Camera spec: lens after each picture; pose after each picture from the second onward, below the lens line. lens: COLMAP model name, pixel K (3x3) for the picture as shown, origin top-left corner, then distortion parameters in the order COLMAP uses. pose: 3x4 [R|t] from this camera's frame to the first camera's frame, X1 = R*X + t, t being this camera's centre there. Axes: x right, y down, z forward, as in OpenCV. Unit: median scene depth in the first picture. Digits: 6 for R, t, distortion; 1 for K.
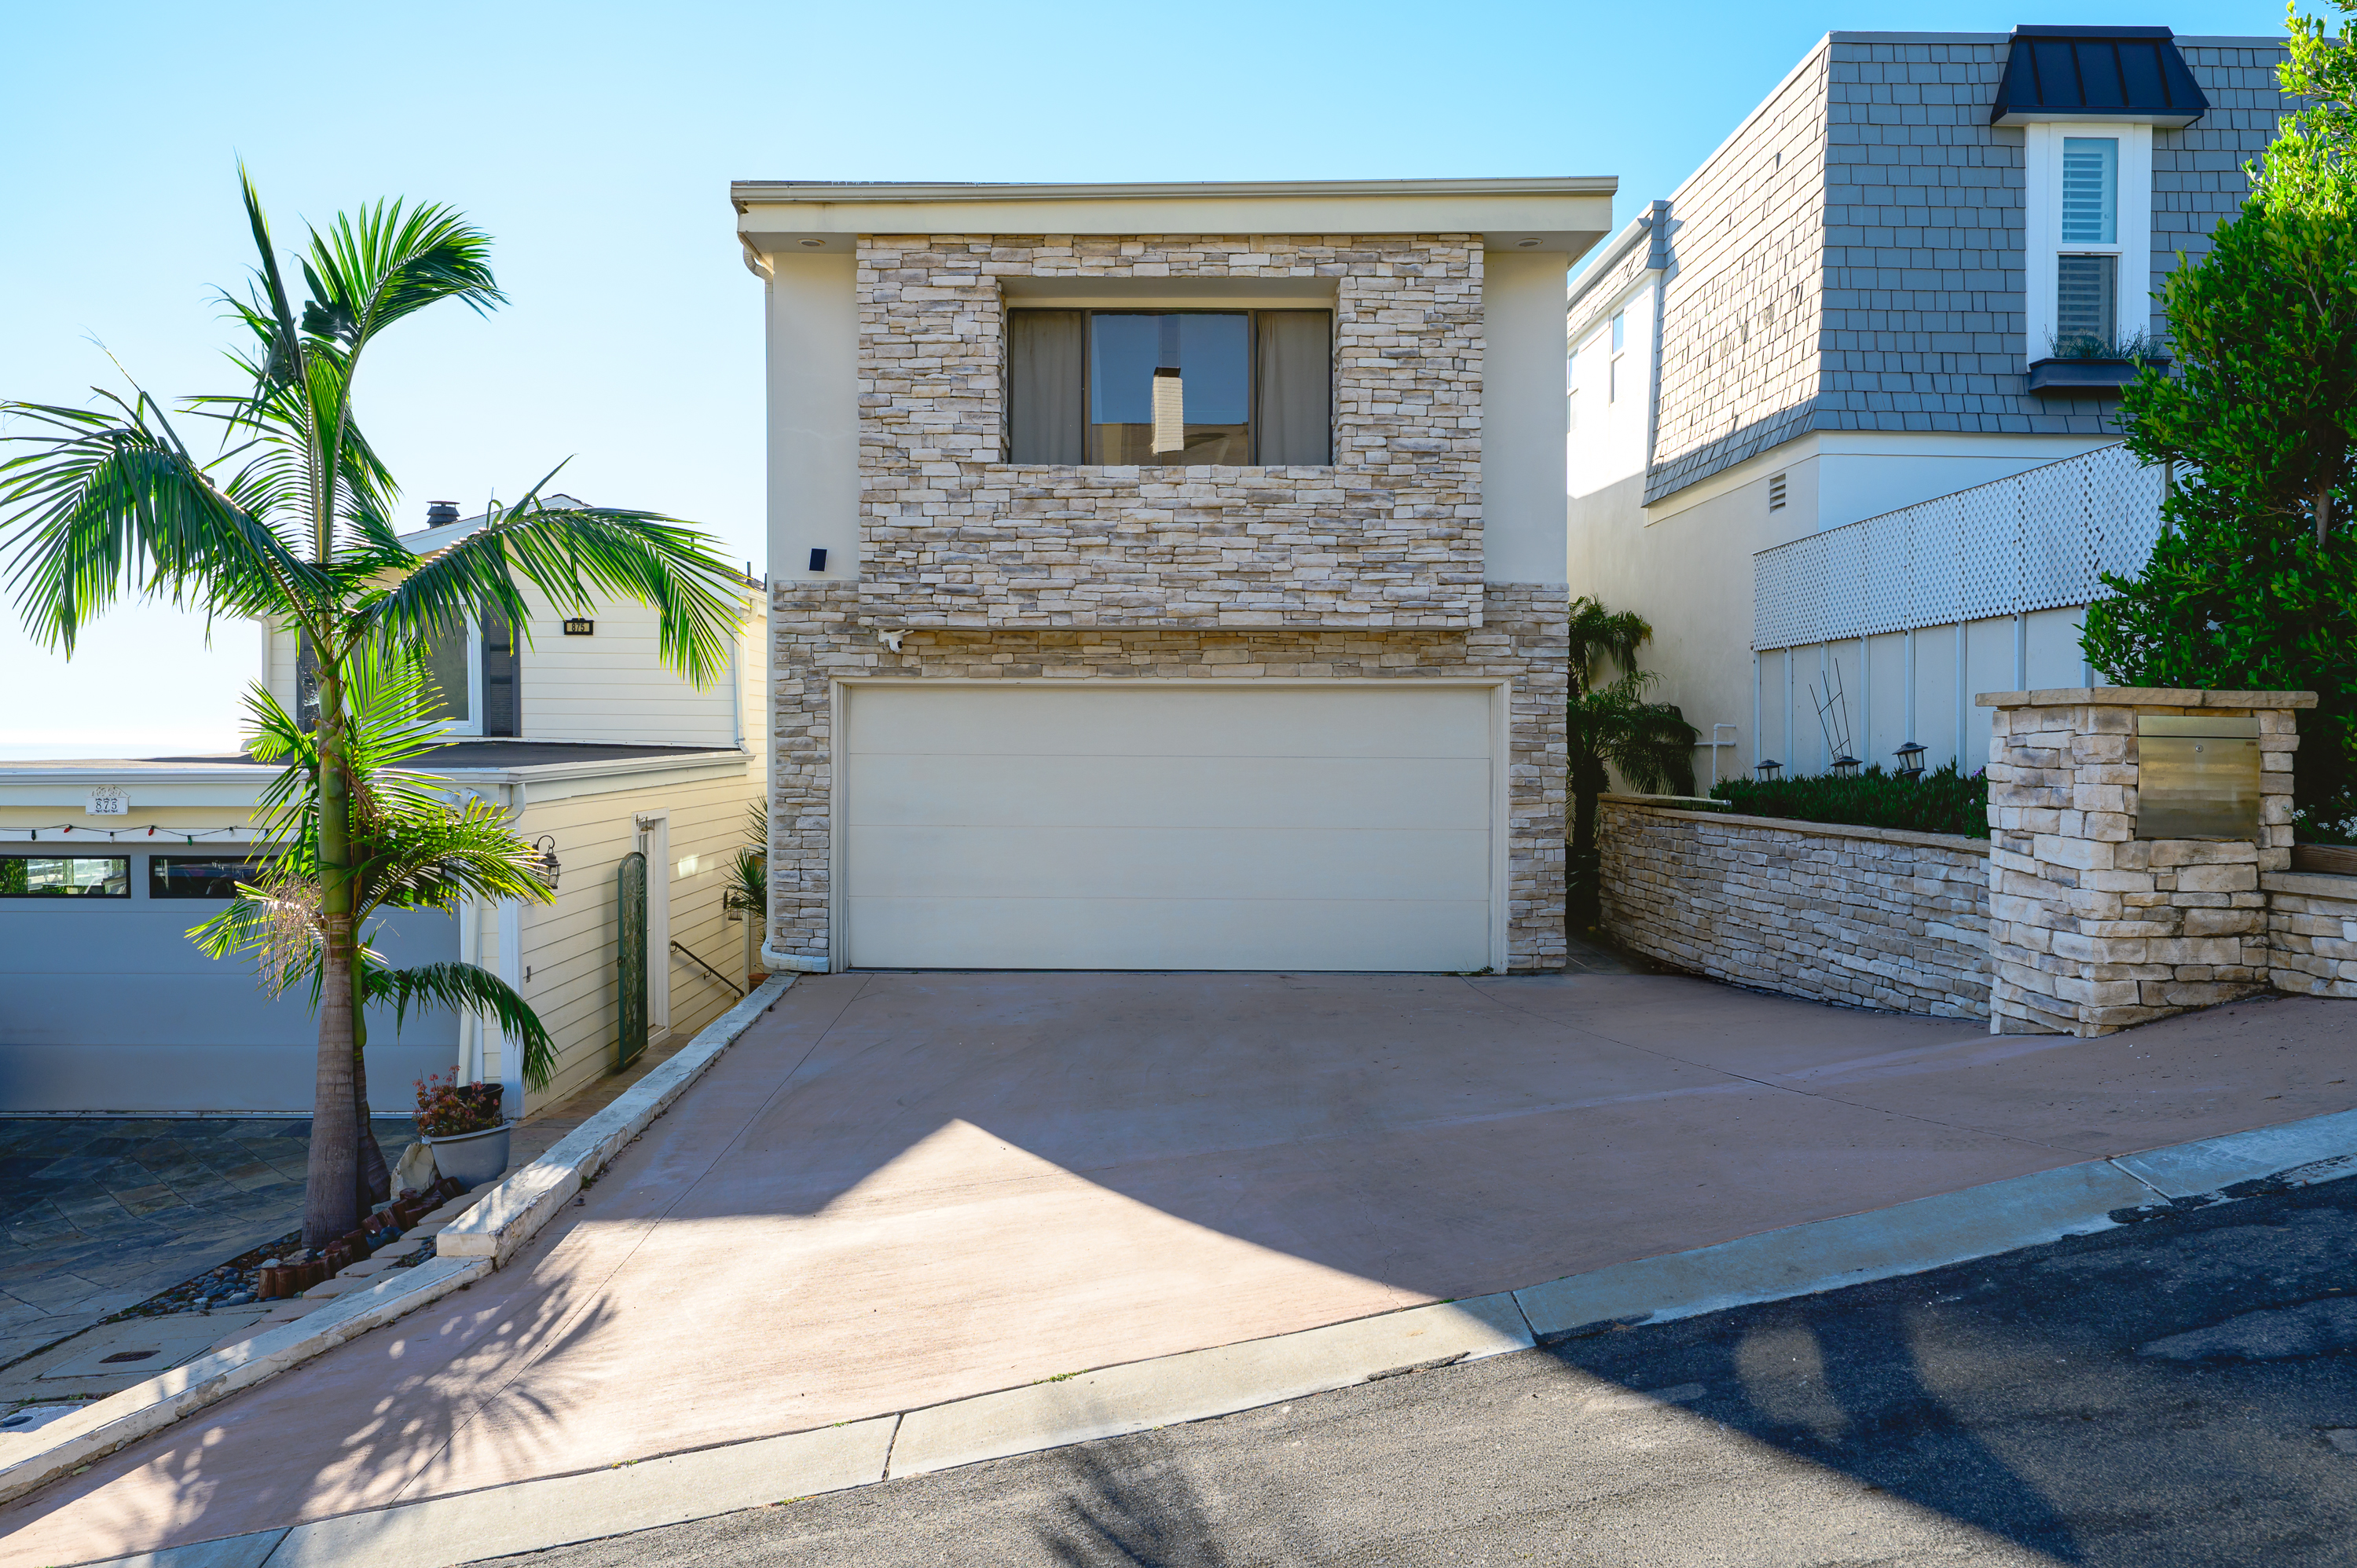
lens RADIAL K [[1632.9, 0, 1174.4], [0, 1632.9, 749.9], [0, 0, 1]] dist [-0.001695, -0.000404]
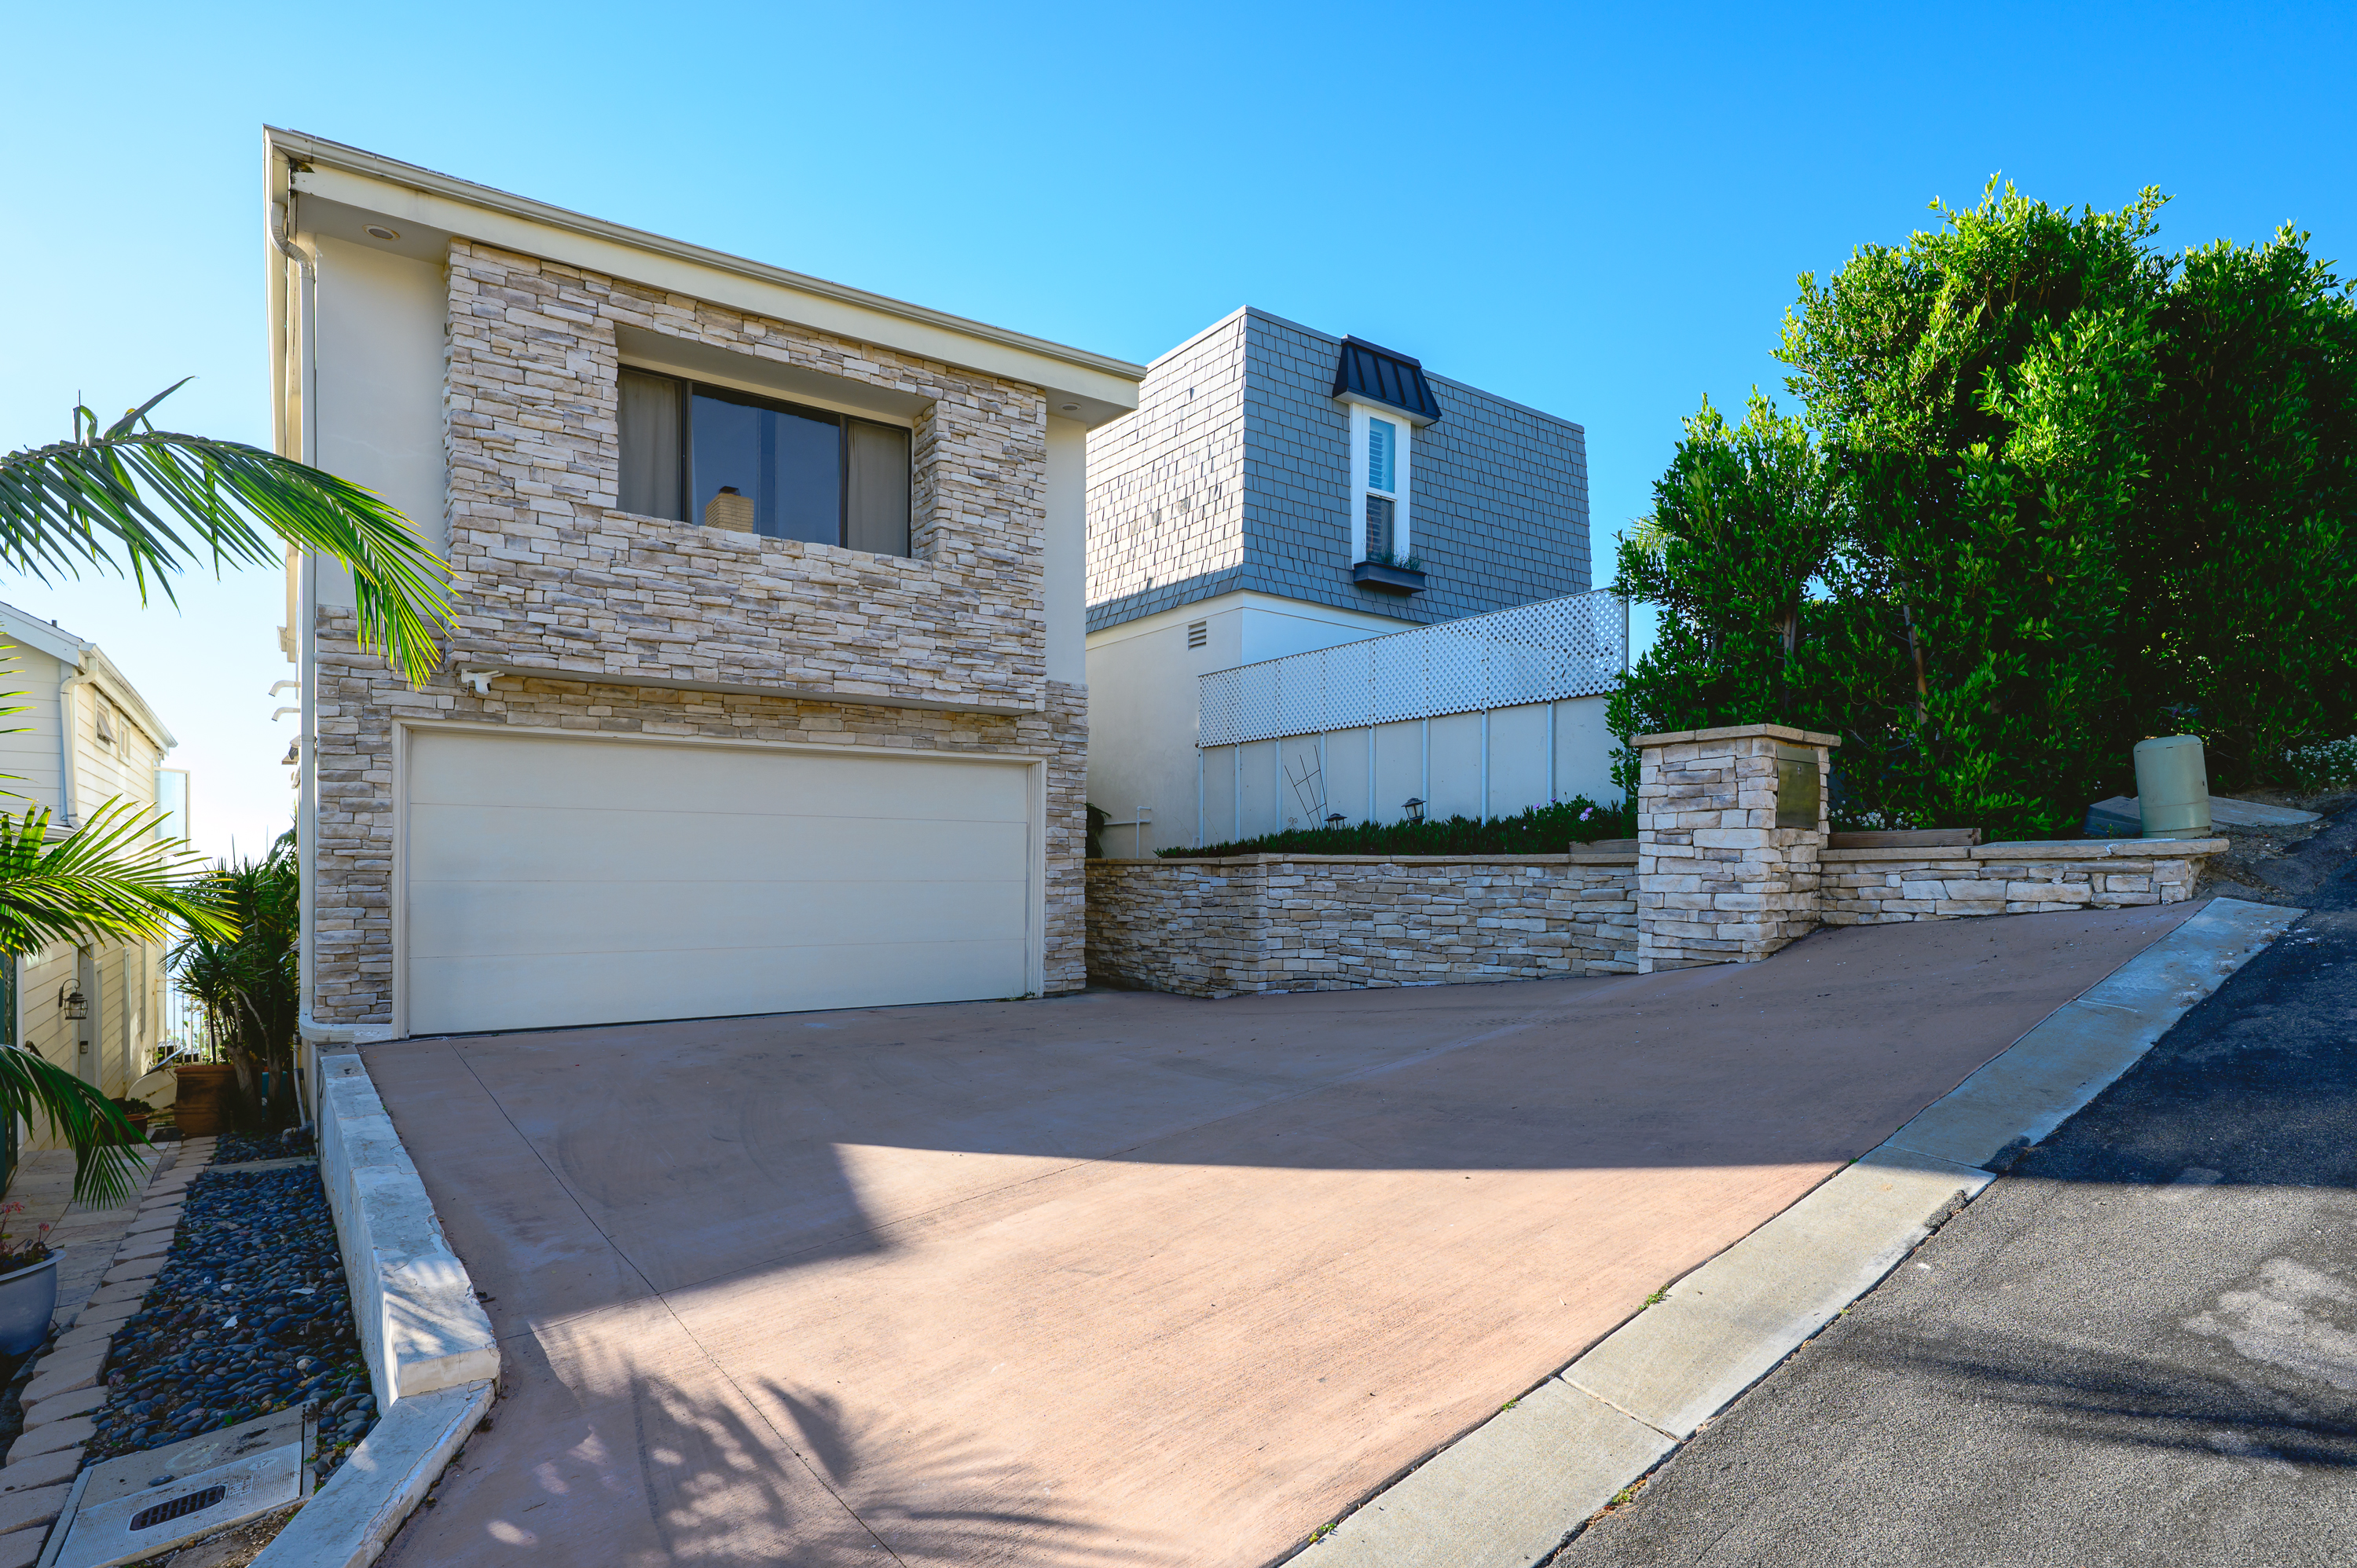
lens RADIAL K [[1204.0, 0, 1179.7], [0, 1204.0, 870.5], [0, 0, 1]] dist [-0.001849, 0.000123]
pose [[0.816955, -0.002736, 0.576694, -0.250153], [0.005585, 0.999979, -0.003167, 0.047543], [-0.576674, 0.005808, 0.816954, 0.206639]]
